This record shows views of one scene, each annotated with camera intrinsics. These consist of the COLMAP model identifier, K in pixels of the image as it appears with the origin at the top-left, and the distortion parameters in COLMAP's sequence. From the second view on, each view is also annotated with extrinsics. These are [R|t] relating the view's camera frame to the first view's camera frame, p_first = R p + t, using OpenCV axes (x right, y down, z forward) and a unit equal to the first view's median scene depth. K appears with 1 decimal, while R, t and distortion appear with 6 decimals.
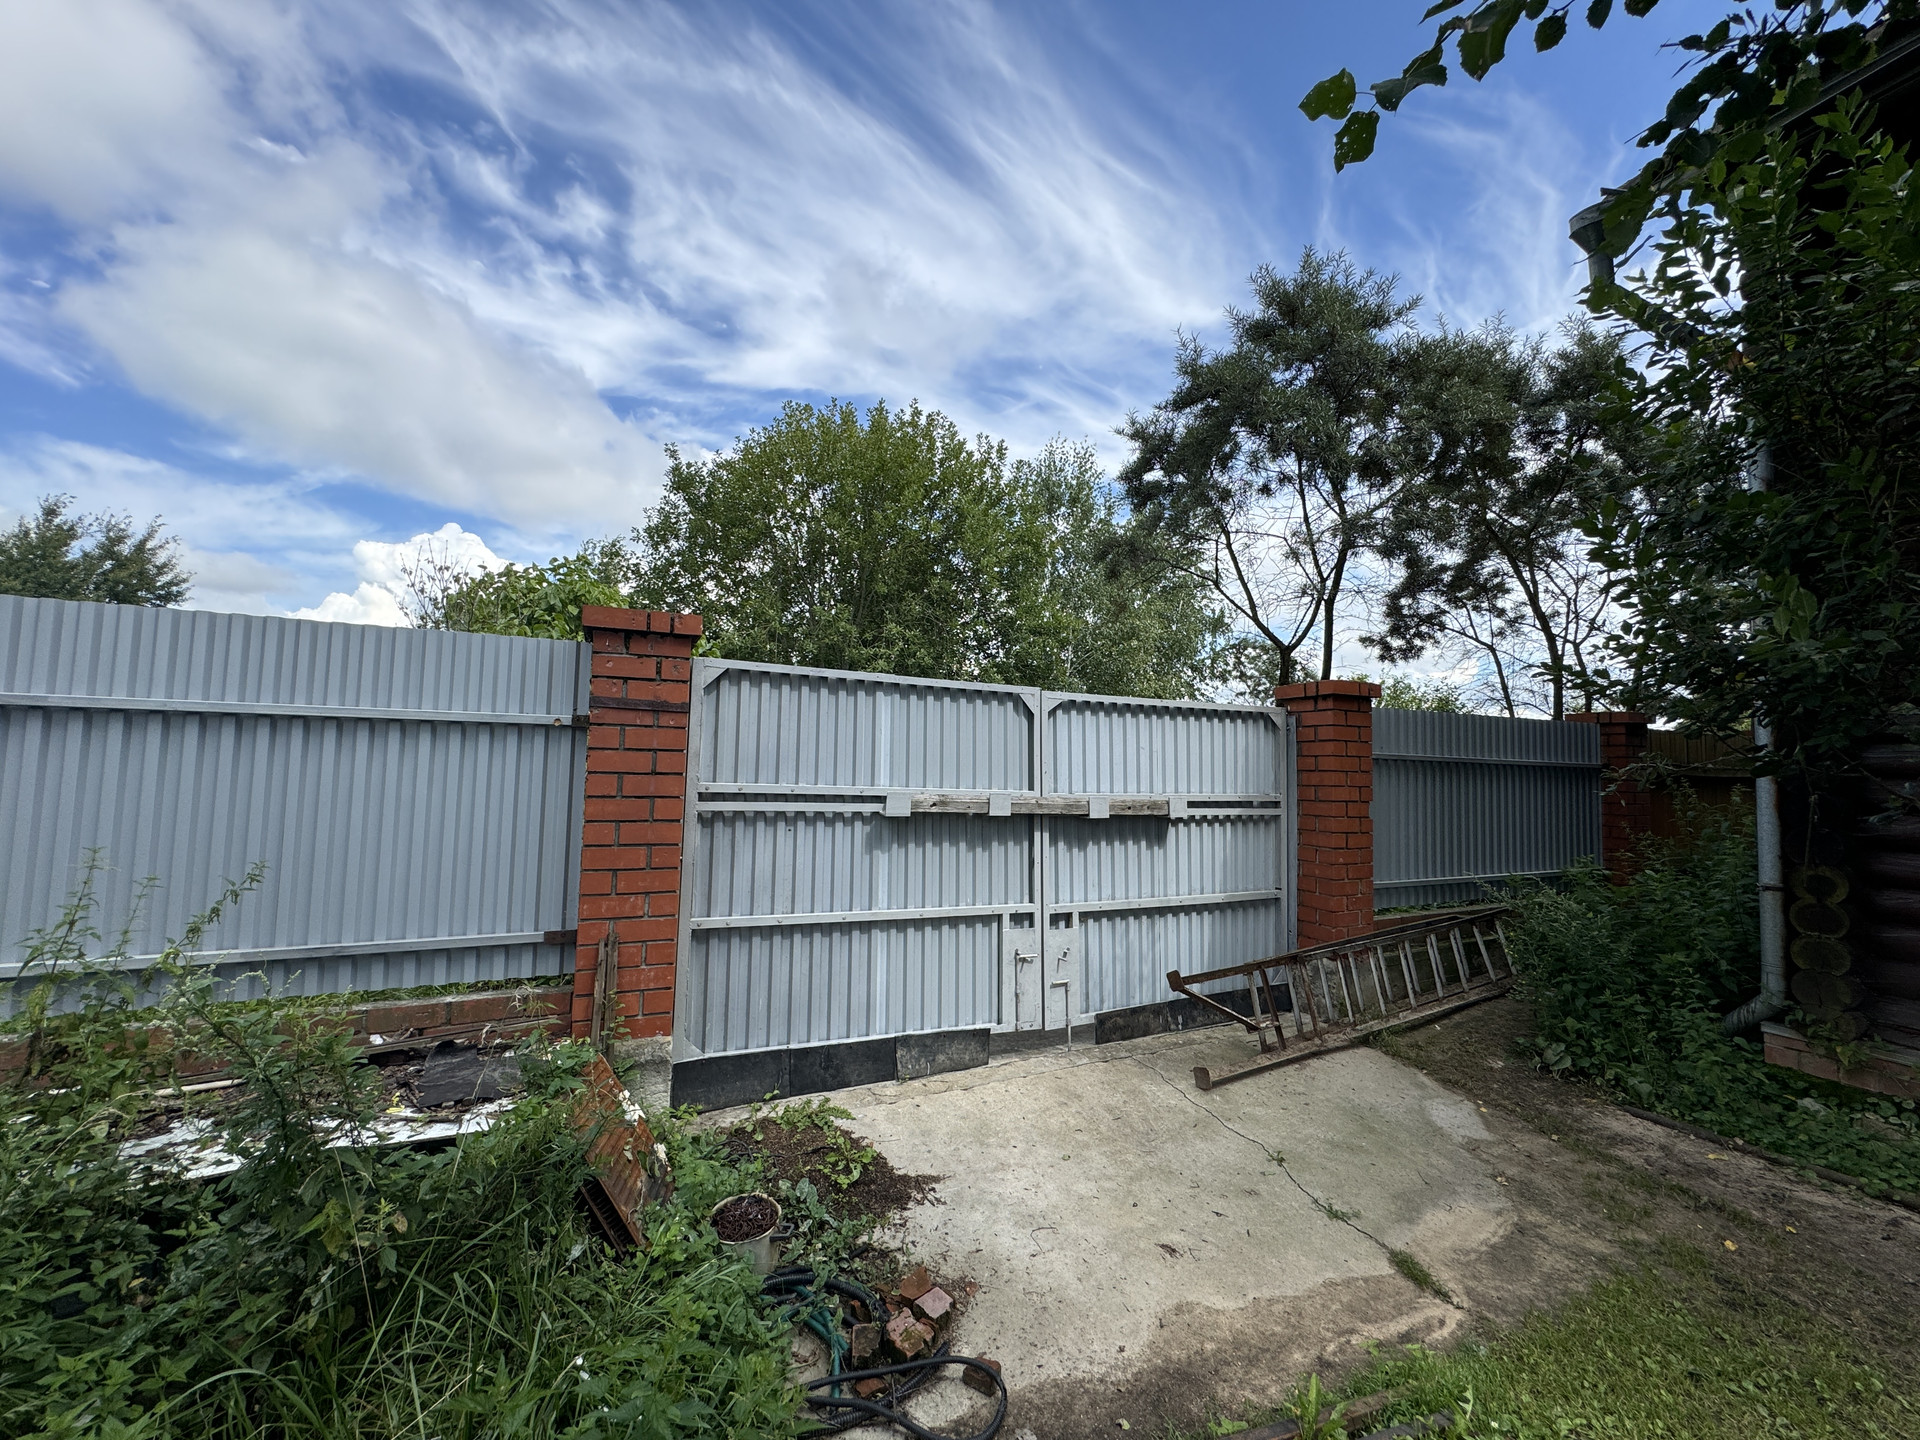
lens RADIAL K [[765.9, 0, 960.0], [0, 765.9, 720.0], [0, 0, 1]] dist [-0.001696, -0.000014]
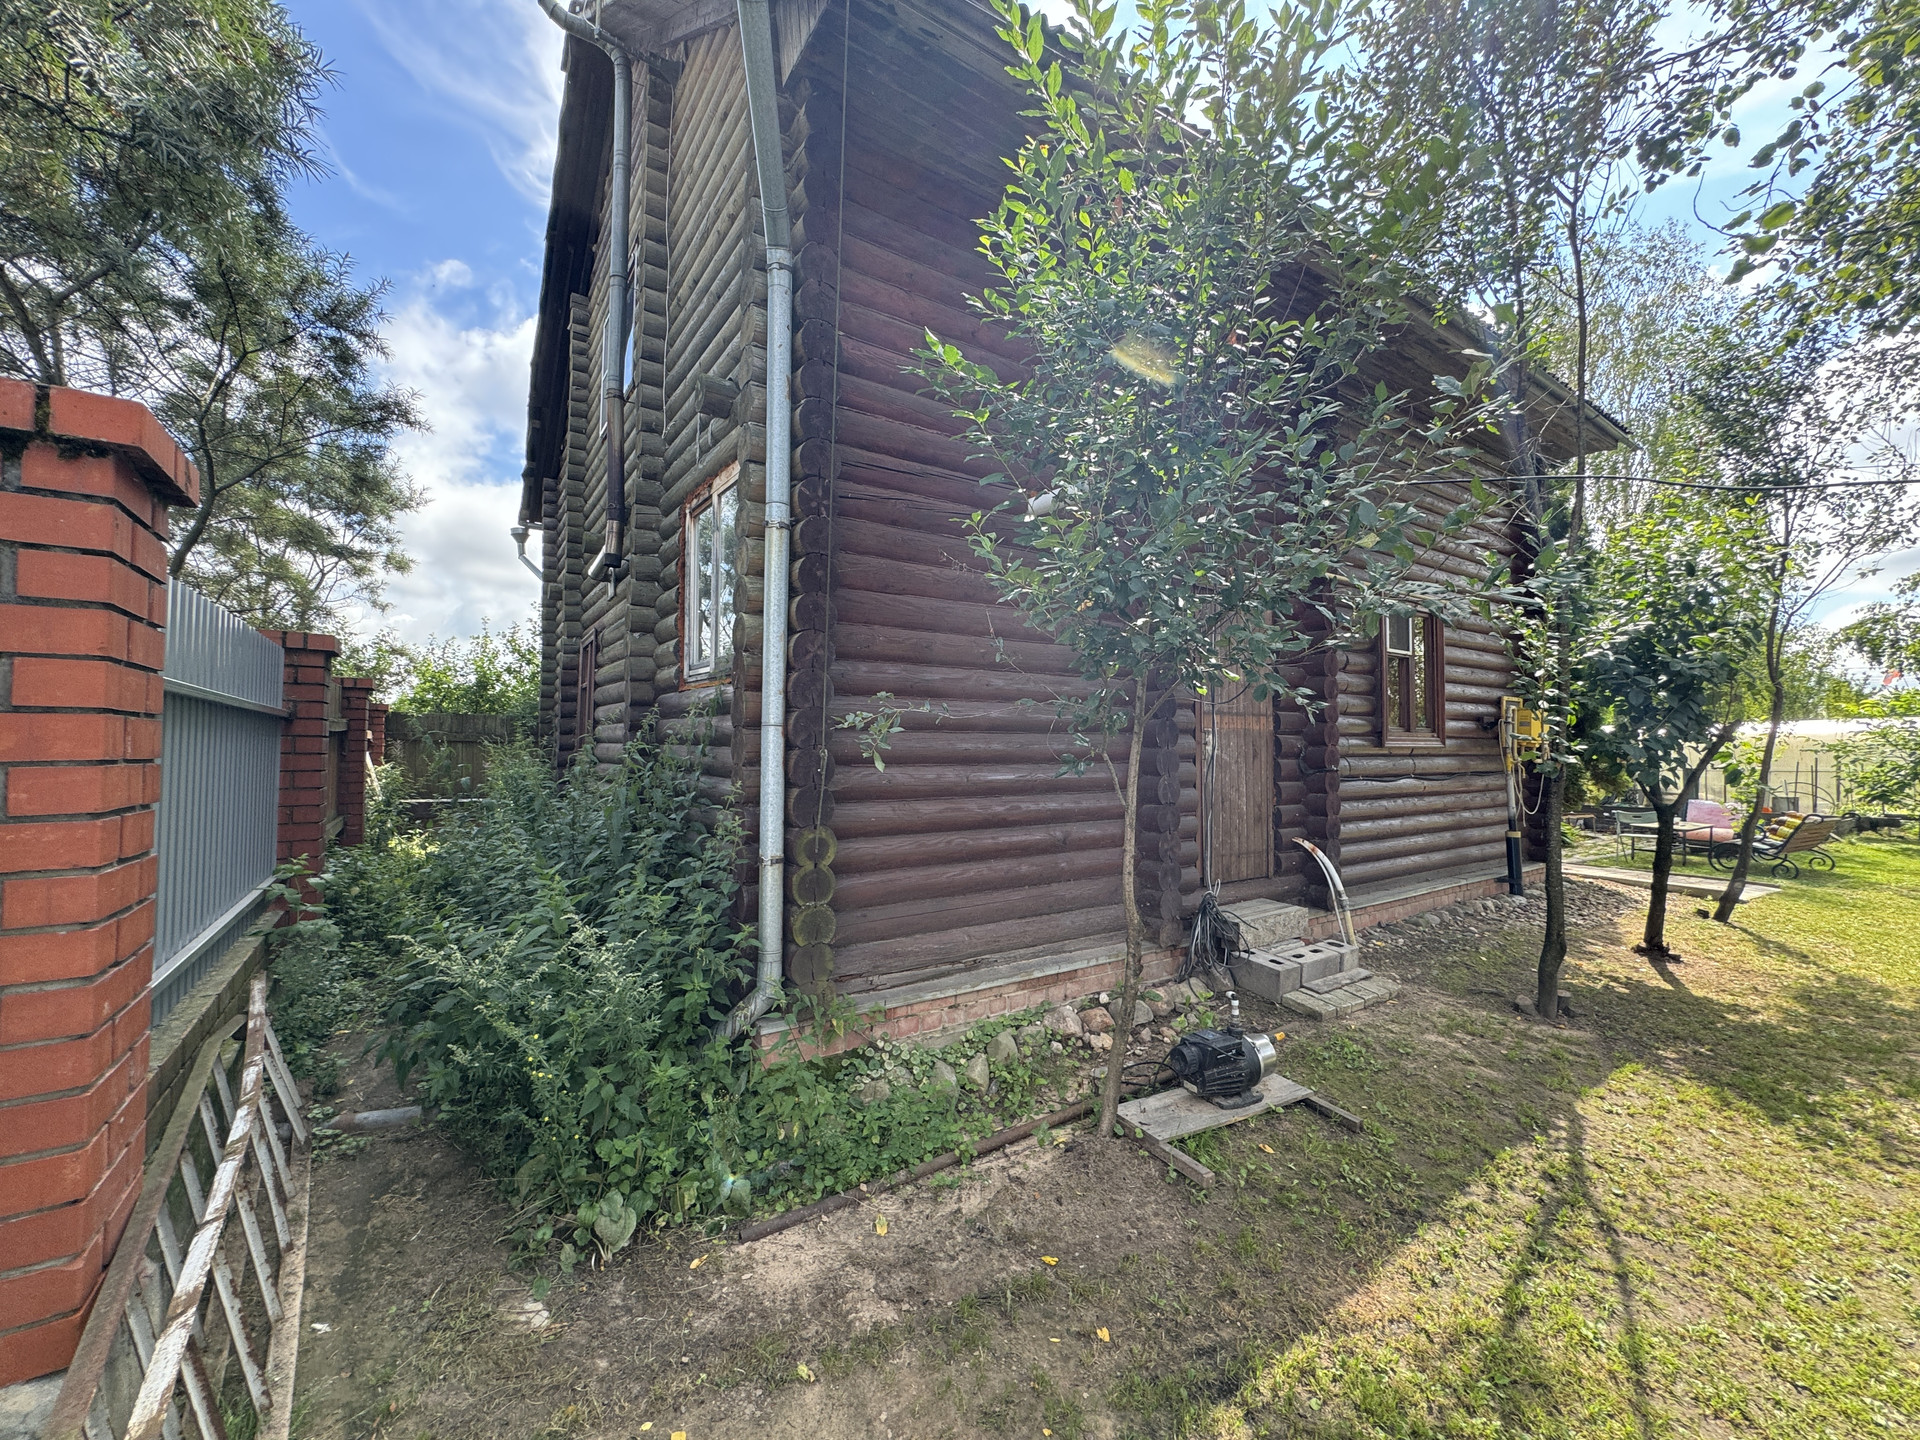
lens RADIAL K [[766.4, 0, 969.4], [0, 766.4, 724.1], [0, 0, 1]] dist [-0.002059, -0.000324]
pose [[-0.162281, 0.011016, 0.986683, 0.156143], [-0.066791, 0.997522, -0.022122, 0.061234], [-0.984482, -0.069491, -0.161143, 0.740492]]
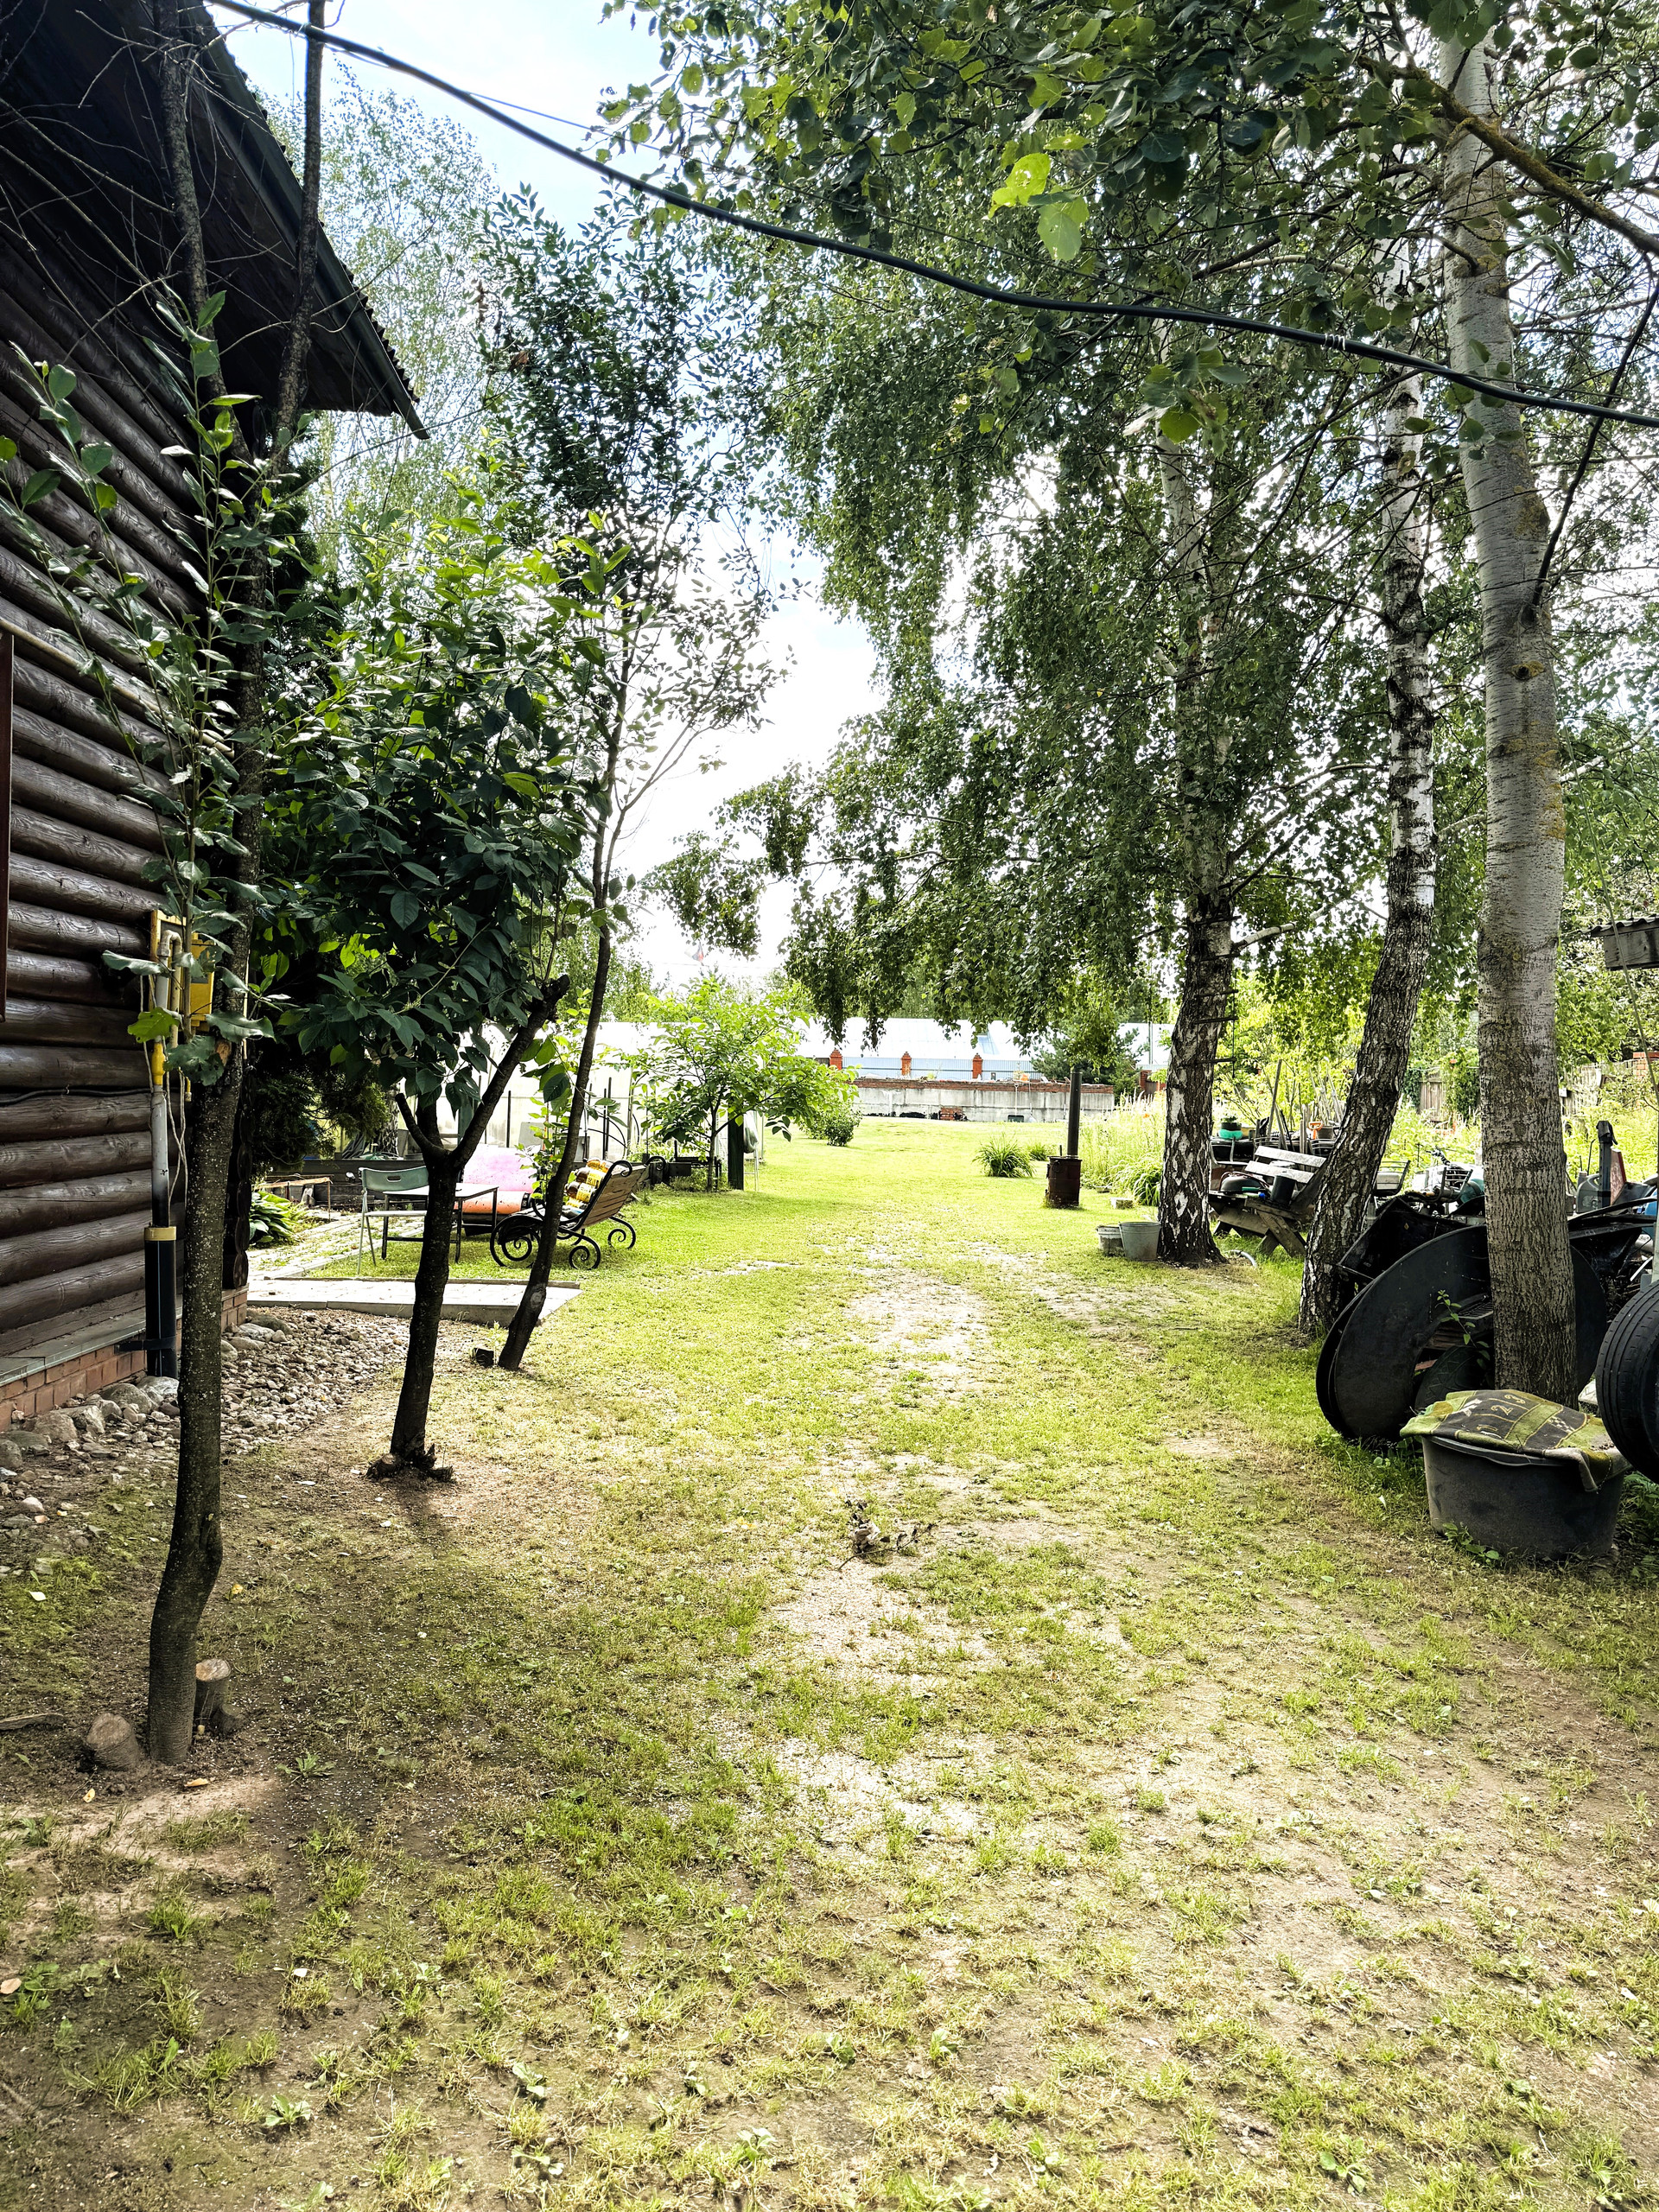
lens RADIAL K [[1558.2, 0, 822.5], [0, 1558.2, 1086.4], [0, 0, 1]] dist [0.037611, -0.026520]
pose [[-0.909483, -0.043337, 0.413477, 0.431889], [-0.066821, 0.996860, -0.042496, 0.069442], [-0.410337, -0.066278, -0.909522, 0.403190]]
